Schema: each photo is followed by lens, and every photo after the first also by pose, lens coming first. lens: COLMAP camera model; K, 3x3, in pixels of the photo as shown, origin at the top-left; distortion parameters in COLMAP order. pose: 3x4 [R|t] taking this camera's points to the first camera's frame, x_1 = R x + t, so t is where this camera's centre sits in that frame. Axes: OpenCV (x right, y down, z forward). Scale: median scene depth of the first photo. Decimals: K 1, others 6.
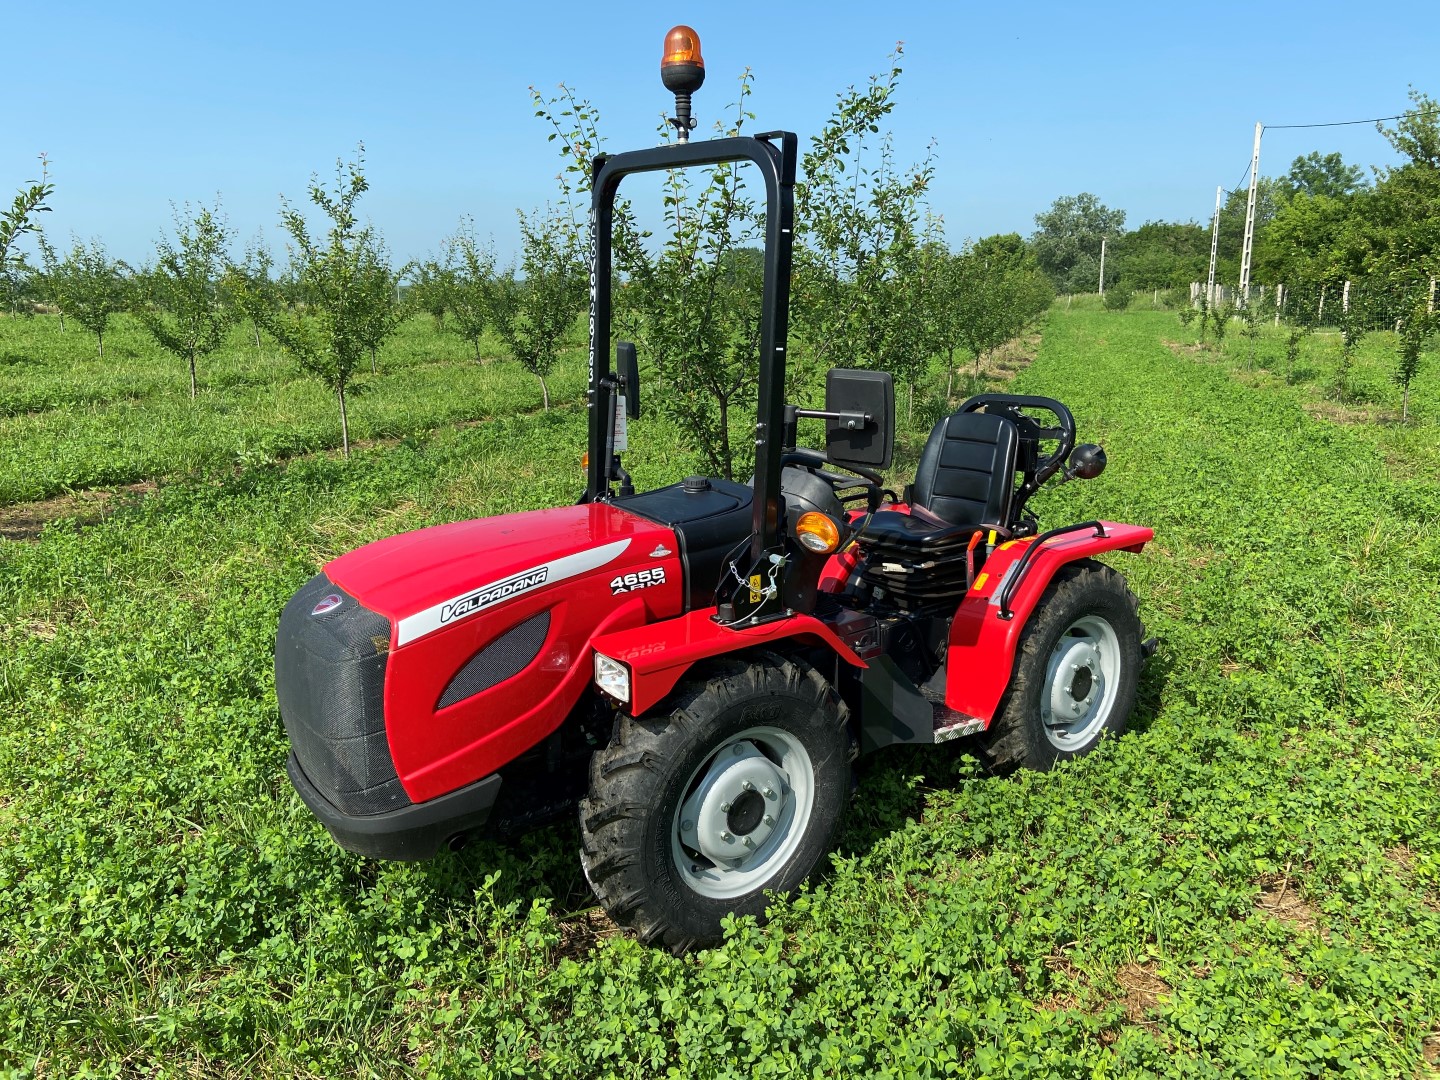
lens RADIAL K [[1094.2, 0, 713.2], [0, 1094.2, 542.0], [0, 0, 1]] dist [0.100159, -0.127197]
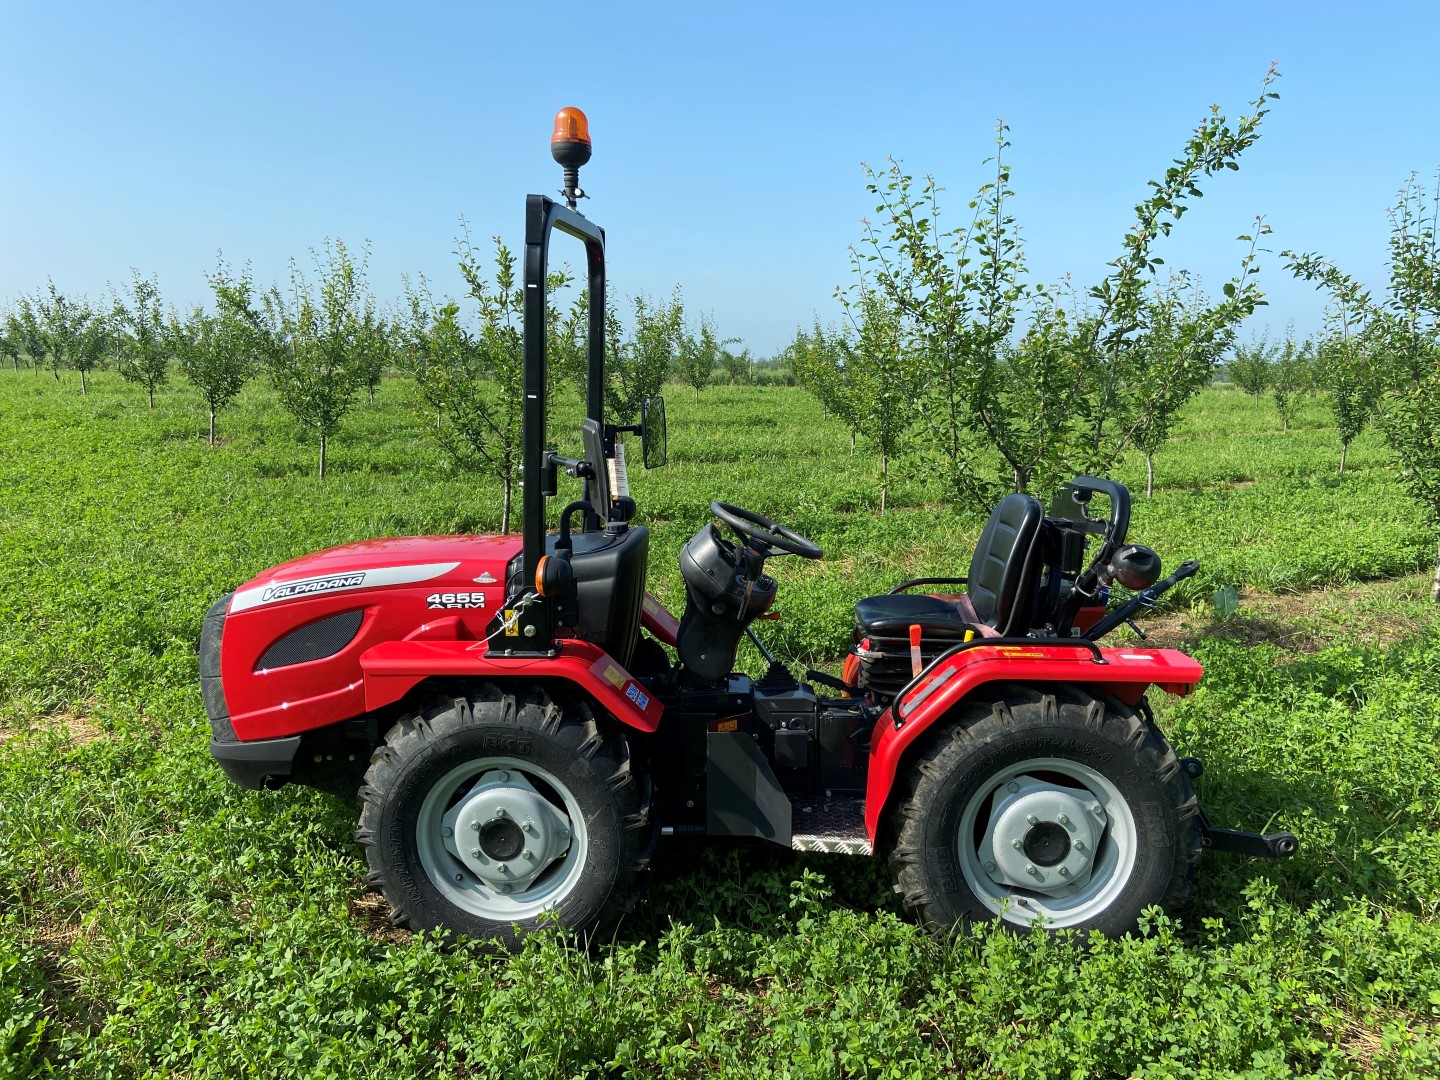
lens RADIAL K [[1094.2, 0, 725.1], [0, 1094.2, 542.4], [0, 0, 1]] dist [0.100159, -0.127197]
pose [[0.773303, 0.112015, -0.624064, 0.817868], [-0.153858, 0.988003, -0.013311, -0.049160], [0.615086, 0.106311, 0.781260, 0.288343]]
